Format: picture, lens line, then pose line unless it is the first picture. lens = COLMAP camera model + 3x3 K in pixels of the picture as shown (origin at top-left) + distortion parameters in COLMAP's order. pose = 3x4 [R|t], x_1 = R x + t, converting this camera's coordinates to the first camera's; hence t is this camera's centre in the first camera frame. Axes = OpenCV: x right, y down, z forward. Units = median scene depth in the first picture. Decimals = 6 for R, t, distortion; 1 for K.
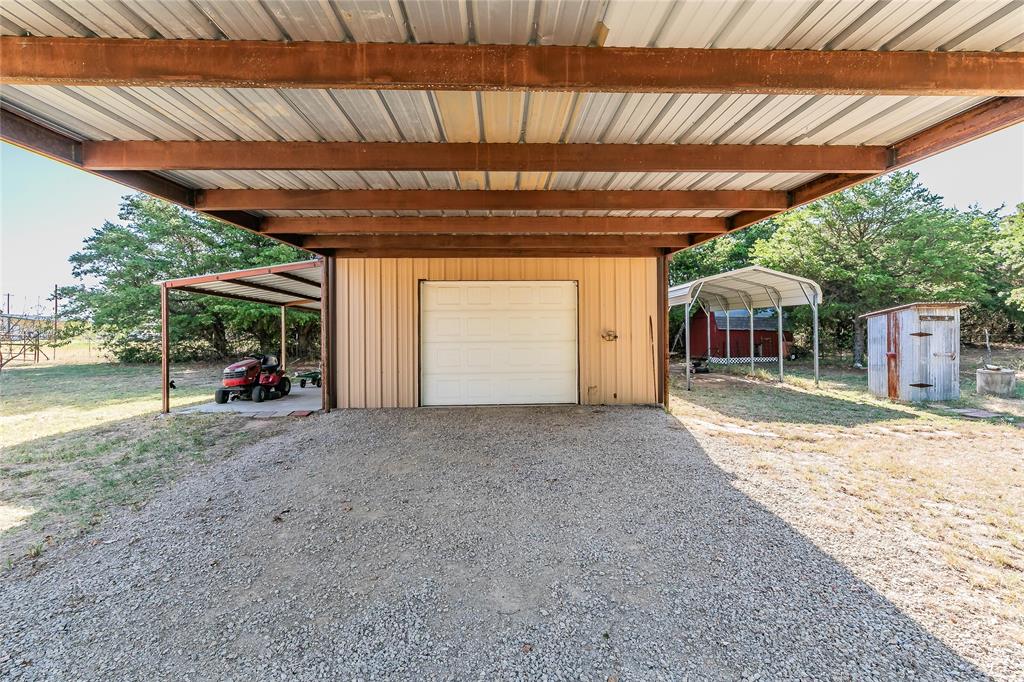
lens RADIAL K [[450.0, 0, 511.4], [0, 450.0, 329.6], [0, 0, 1]] dist [-0.000724, -0.000402]
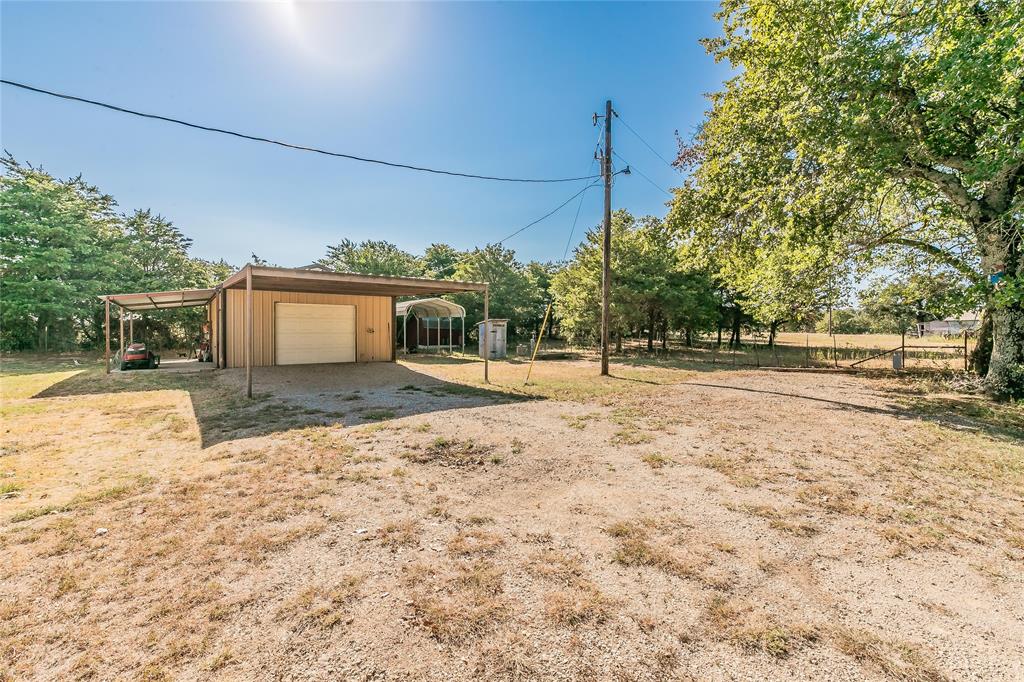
lens RADIAL K [[450.0, 0, 511.4], [0, 450.0, 329.6], [0, 0, 1]] dist [-0.000724, -0.000402]
pose [[0.827243, 0.012028, 0.561716, -0.402588], [-0.013024, 0.999913, -0.002231, 0.003472], [-0.561693, -0.005470, 0.827327, -1.092100]]
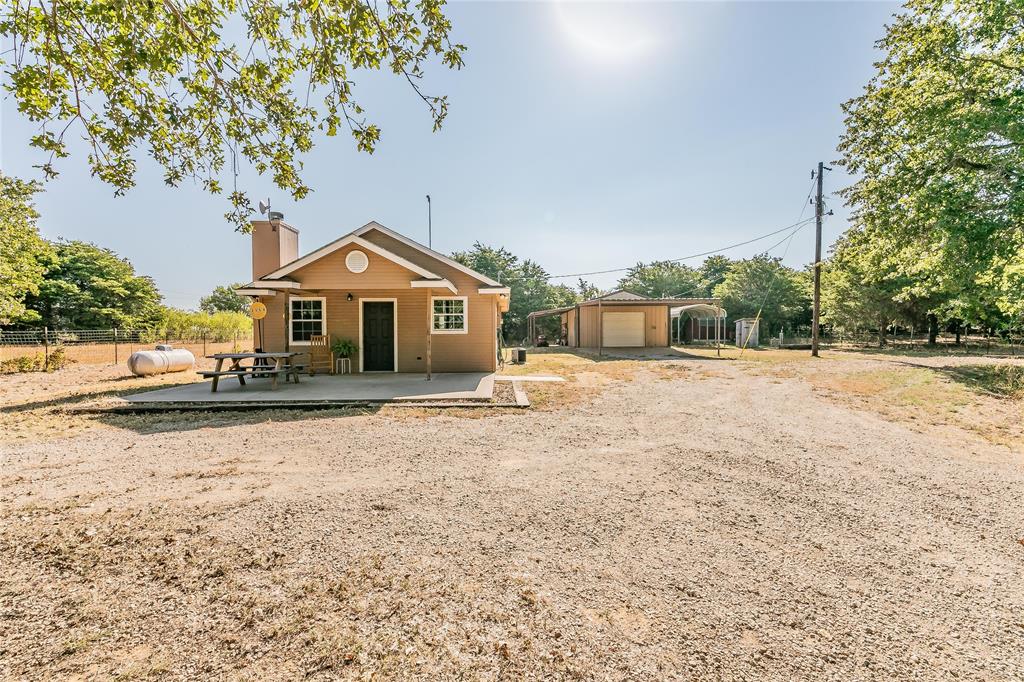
lens RADIAL K [[454.7, 0, 514.5], [0, 454.7, 340.9], [0, 0, 1]] dist [-0.002447, -0.000500]
pose [[0.999656, 0.003618, -0.025982, -0.720014], [-0.002829, 0.999535, 0.030347, 0.011514], [0.026080, -0.030263, 0.999202, -2.389527]]
